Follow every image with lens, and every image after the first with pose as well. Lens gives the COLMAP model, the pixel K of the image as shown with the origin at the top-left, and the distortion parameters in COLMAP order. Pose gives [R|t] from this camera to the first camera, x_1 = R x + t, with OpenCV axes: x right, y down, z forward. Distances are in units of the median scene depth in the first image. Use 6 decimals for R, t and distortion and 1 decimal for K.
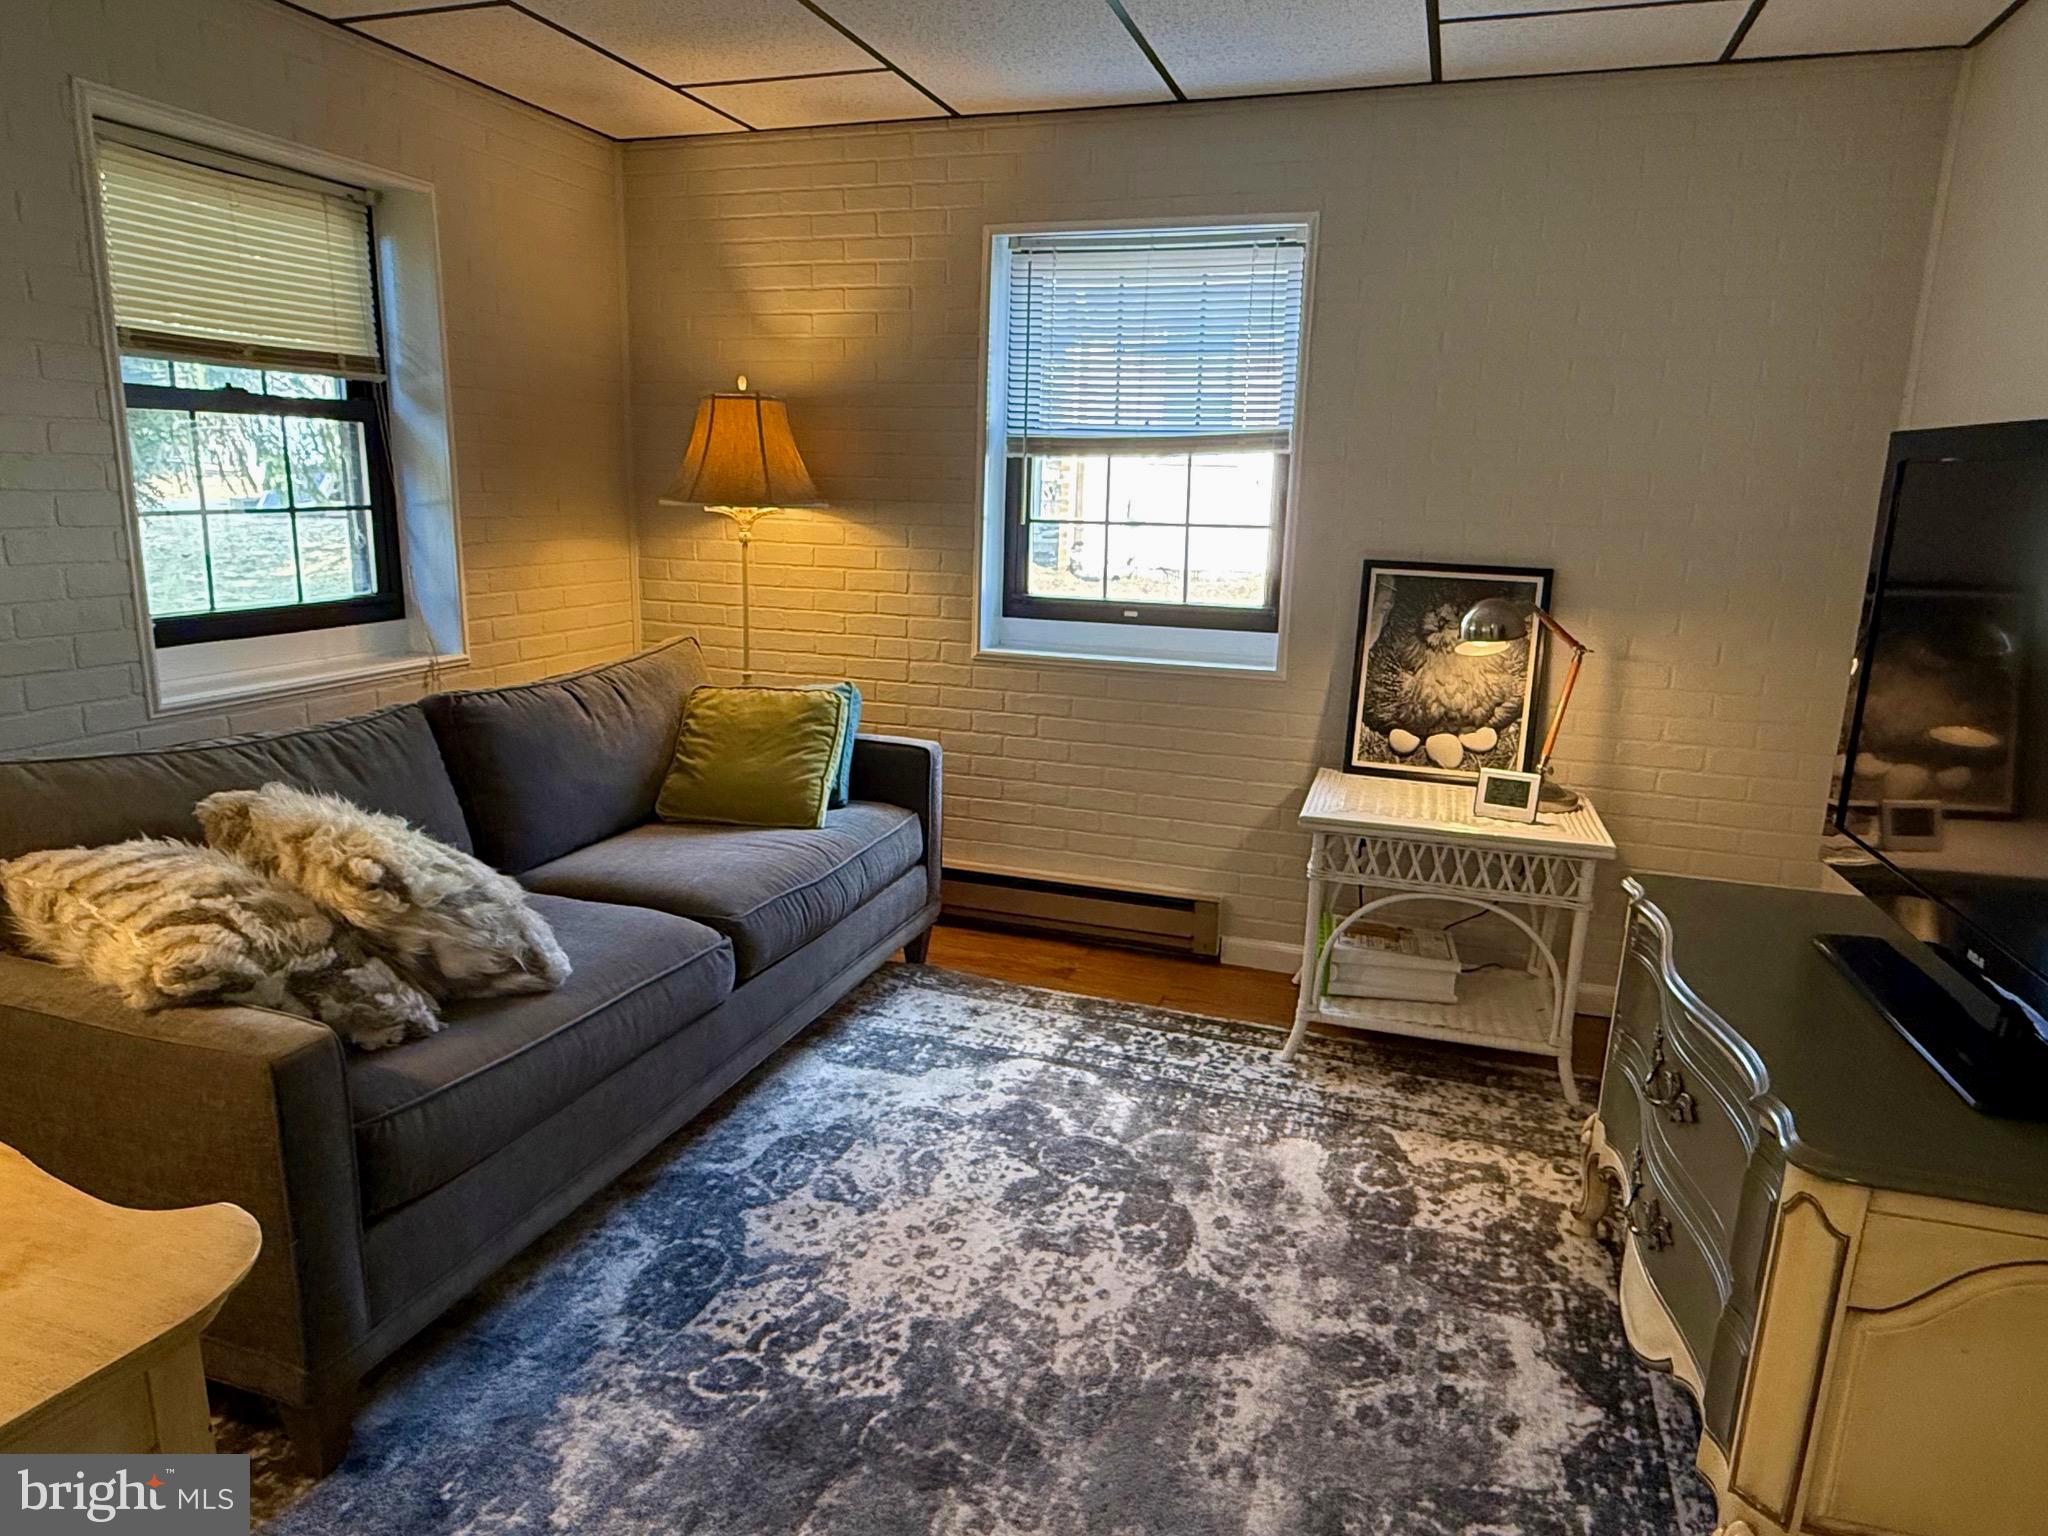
lens RADIAL K [[1320.6, 0, 988.2], [0, 1320.6, 776.8], [0, 0, 1]] dist [-0.004146, -0.000121]
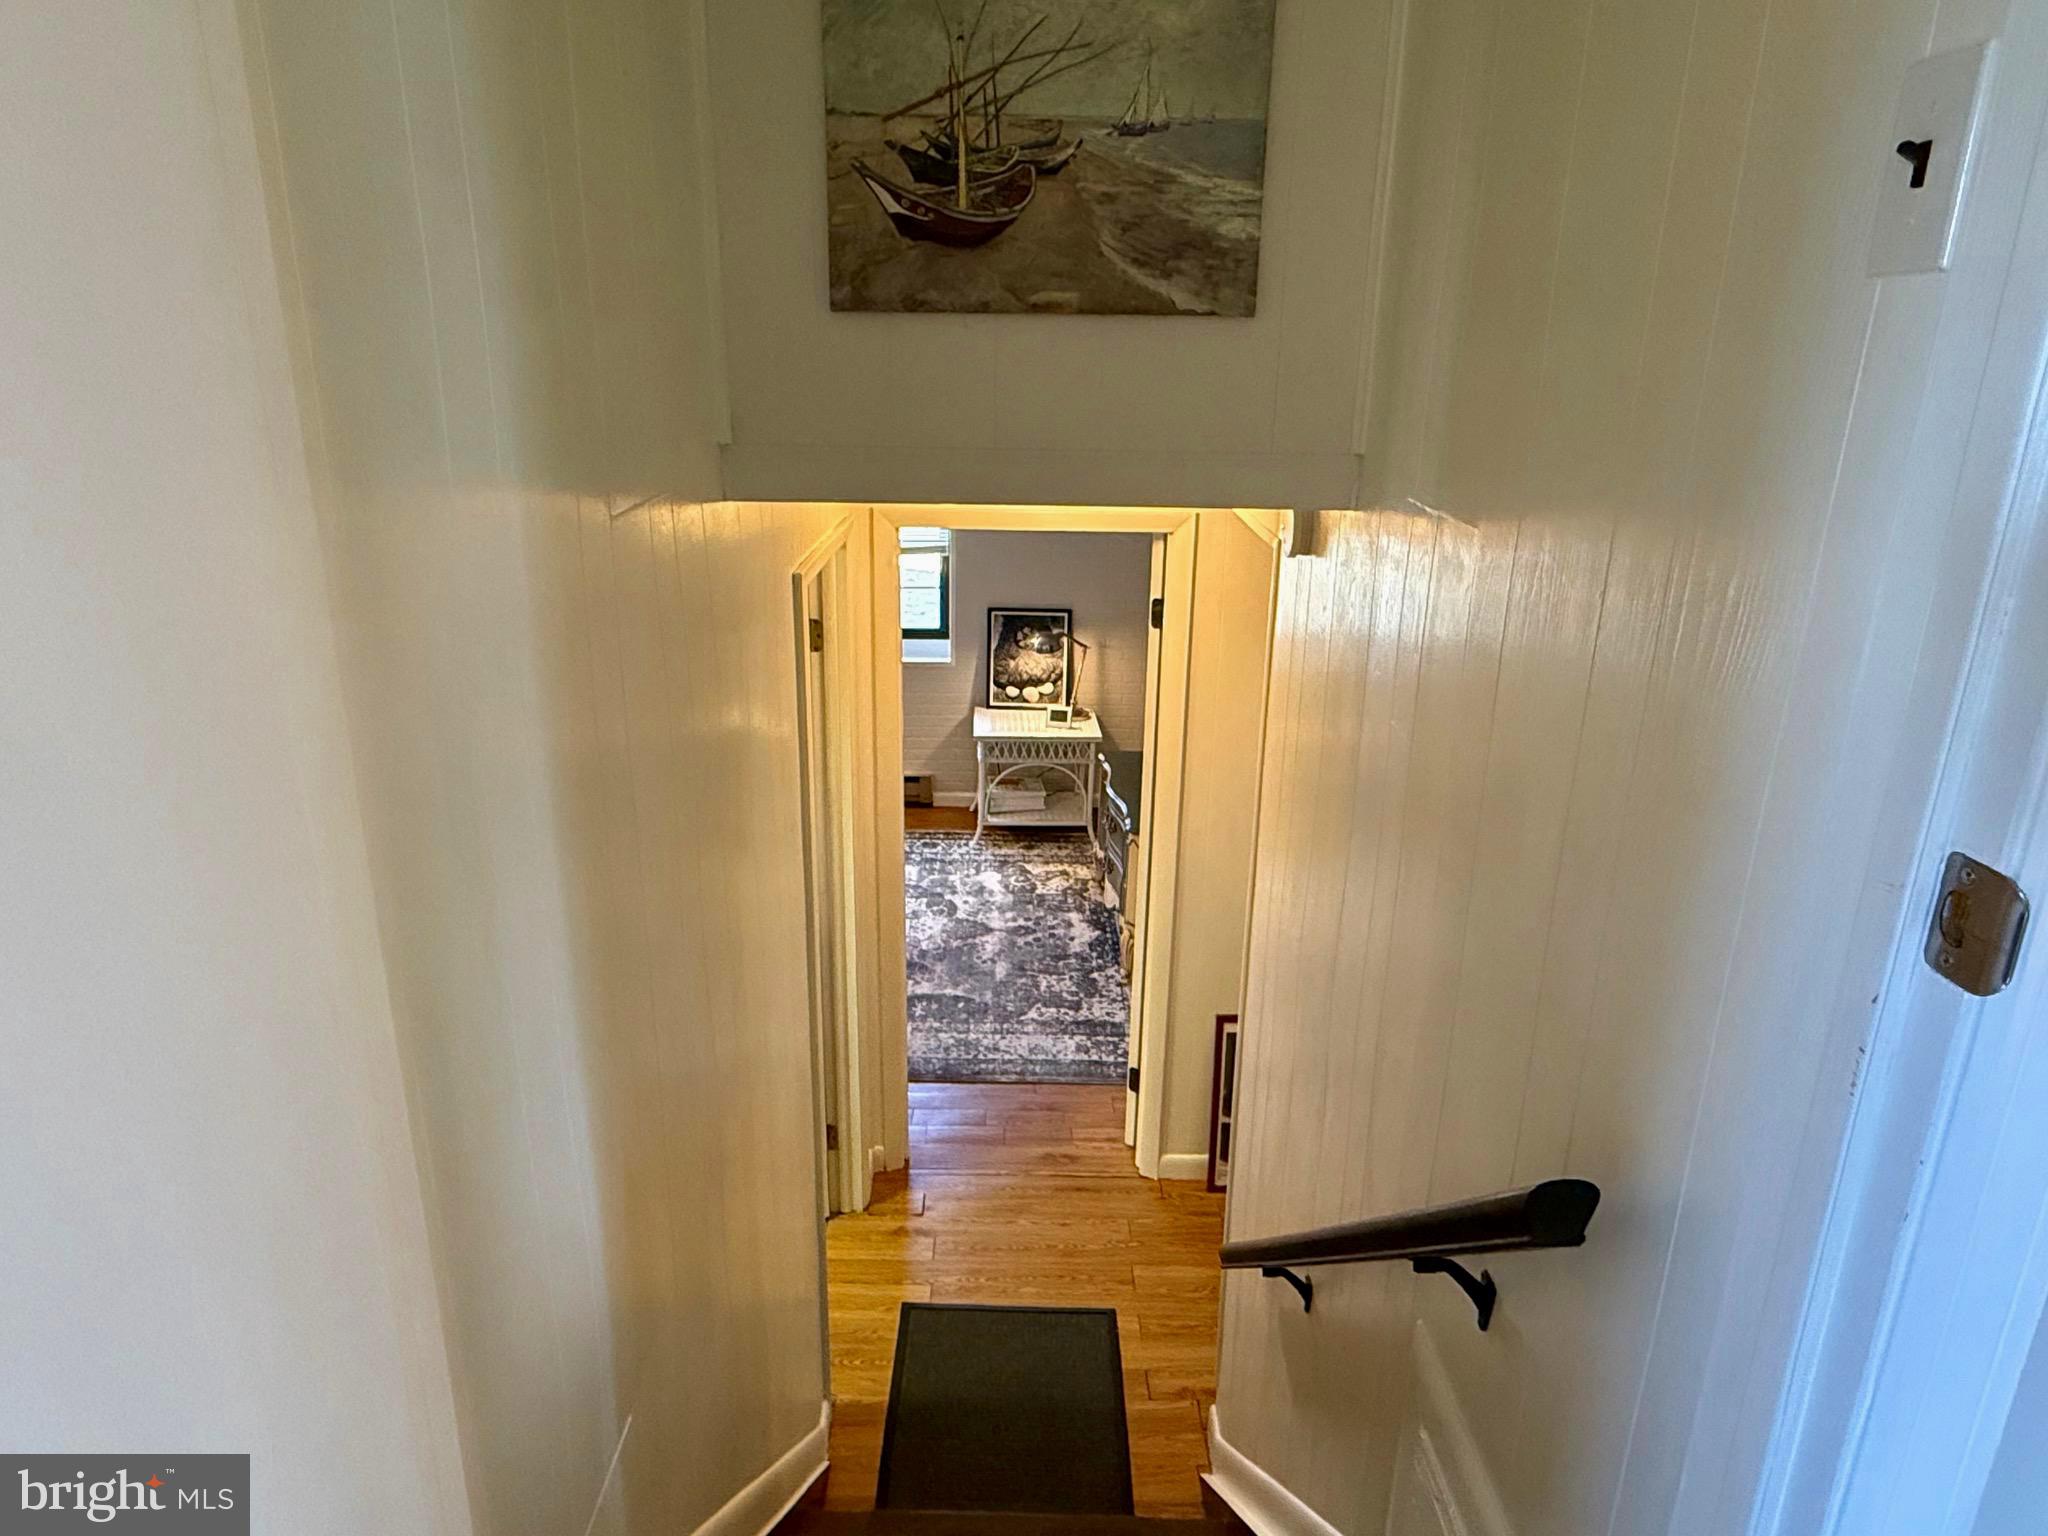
lens RADIAL K [[1320.6, 0, 1011.2], [0, 1320.6, 775.0], [0, 0, 1]] dist [-0.004146, -0.000121]
pose [[0.944077, -0.110915, 0.310512, -0.427253], [0.079060, 0.990399, 0.113398, -0.160276], [-0.320108, -0.082508, 0.943781, -1.199911]]
